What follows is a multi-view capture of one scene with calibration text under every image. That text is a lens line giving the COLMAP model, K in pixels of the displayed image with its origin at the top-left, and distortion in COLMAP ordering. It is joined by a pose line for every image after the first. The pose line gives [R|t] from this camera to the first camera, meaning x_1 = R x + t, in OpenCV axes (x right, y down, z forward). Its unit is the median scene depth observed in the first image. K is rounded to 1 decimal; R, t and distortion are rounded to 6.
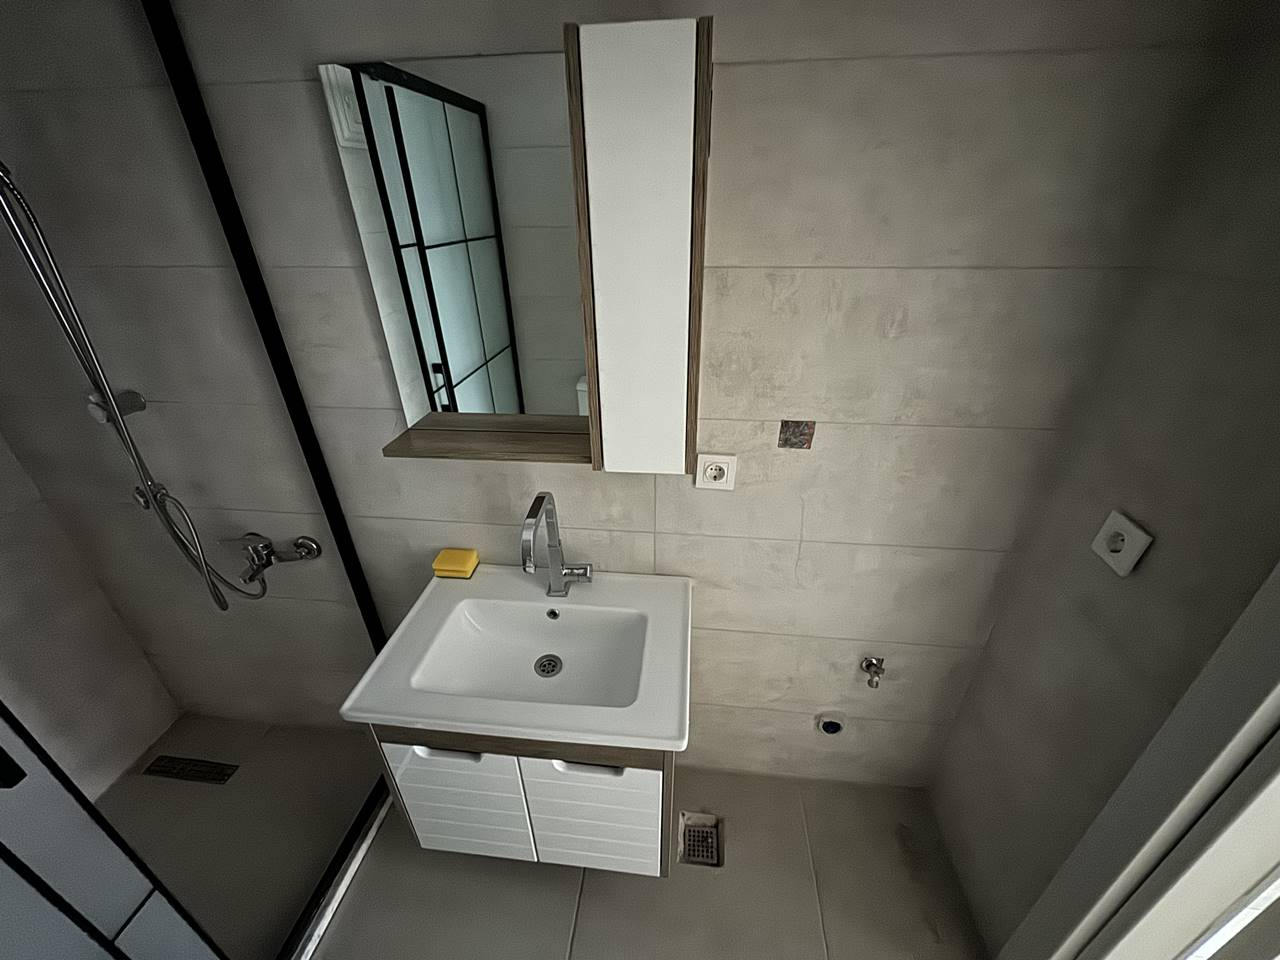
lens RADIAL K [[508.7, 0, 641.3], [0, 508.7, 479.4], [0, 0, 1]] dist [-0.003993, 0.000970]
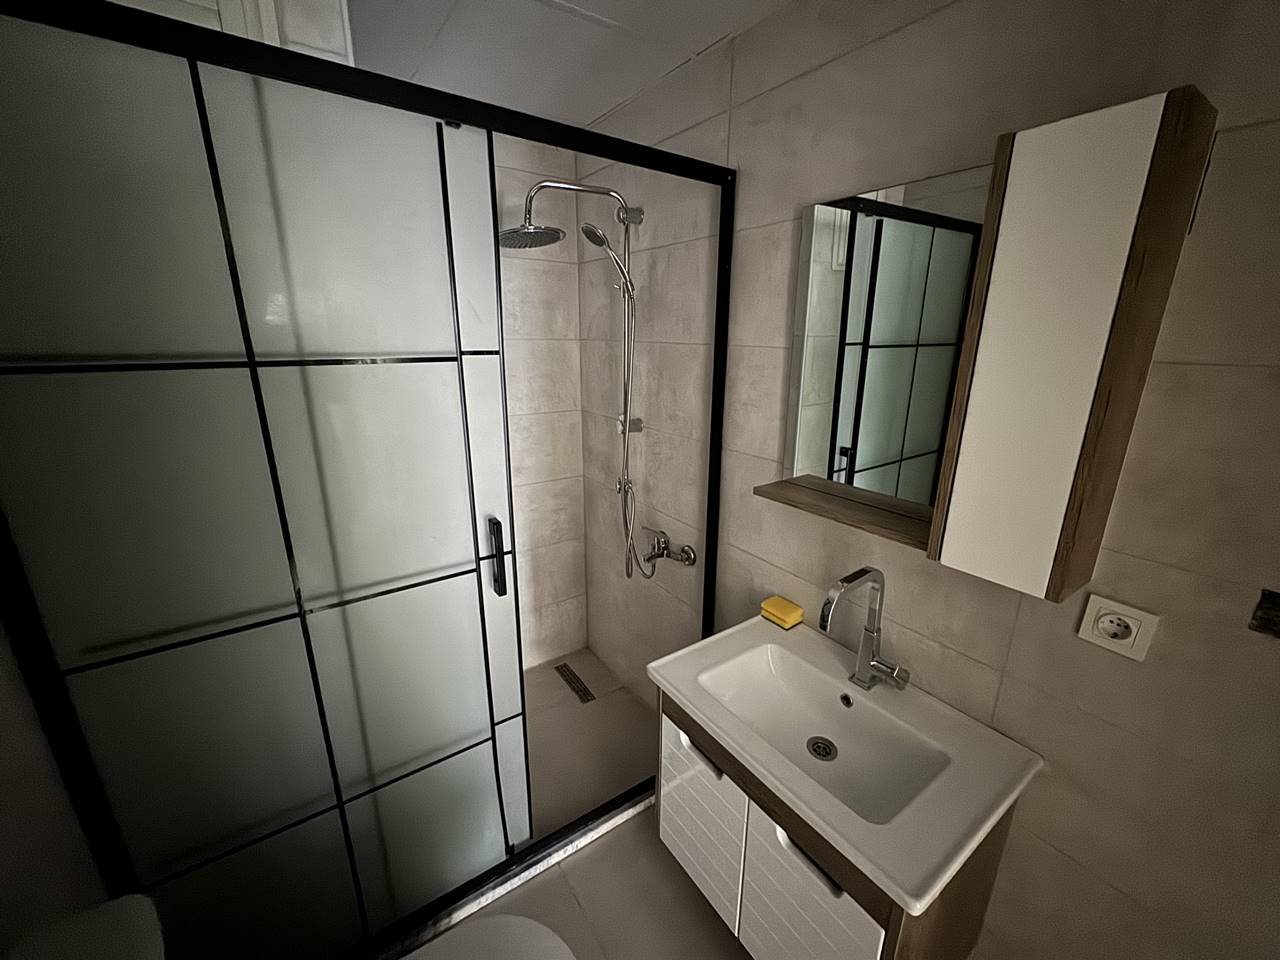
lens RADIAL K [[508.7, 0, 640.0], [0, 508.7, 475.7], [0, 0, 1]] dist [-0.003993, 0.000970]
pose [[0.657338, 0.221710, -0.720245, 0.162413], [-0.366890, 0.928979, -0.048882, 0.066124], [0.658254, 0.296383, 0.691996, -0.025540]]
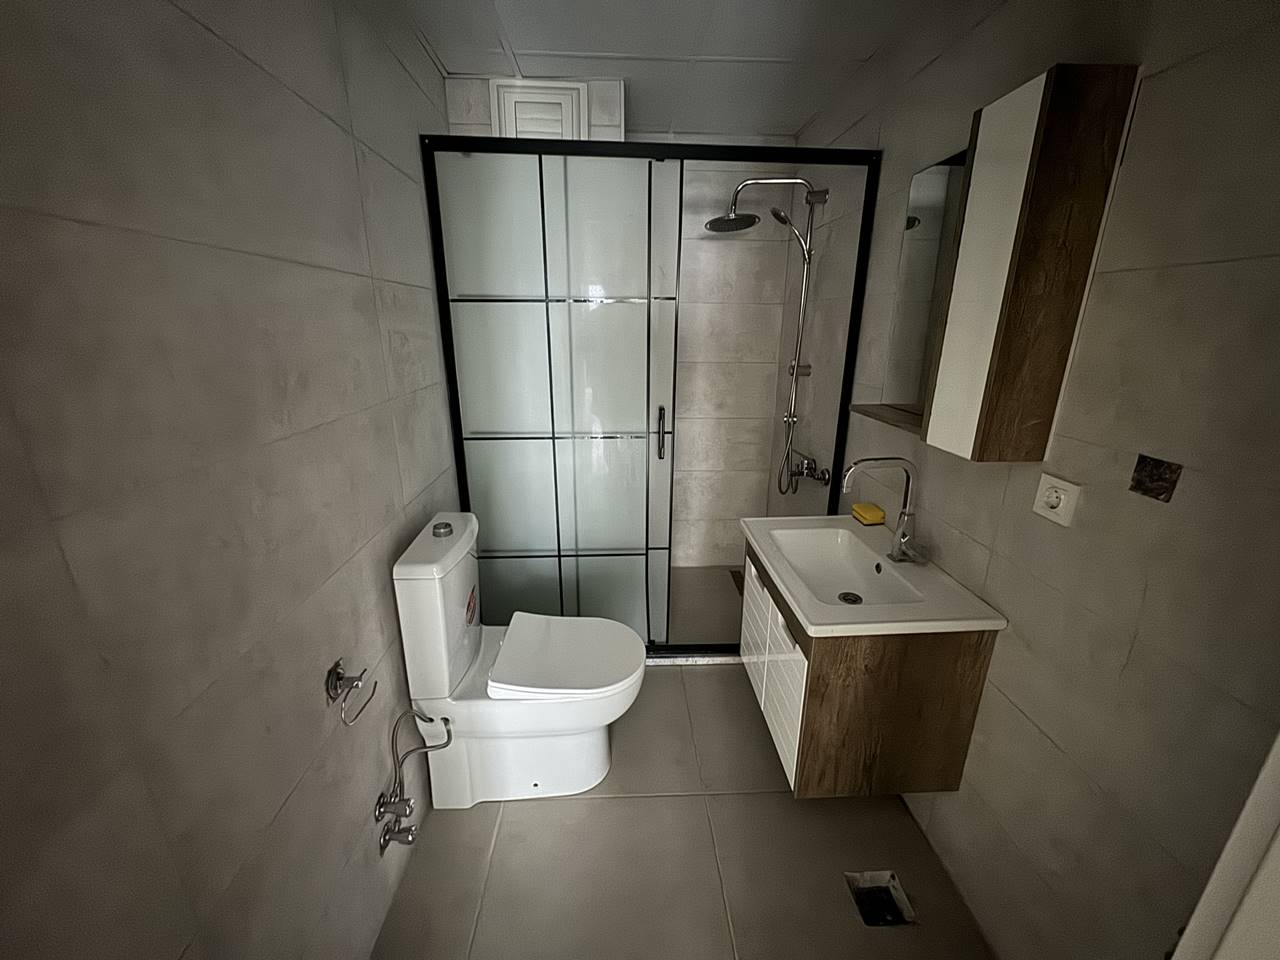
lens RADIAL K [[508.7, 0, 642.7], [0, 508.7, 469.6], [0, 0, 1]] dist [-0.003993, 0.000970]
pose [[0.161725, 0.288065, -0.943856, 0.792244], [-0.467220, 0.864808, 0.183884, 0.106169], [0.869224, 0.411249, 0.274450, 0.102778]]
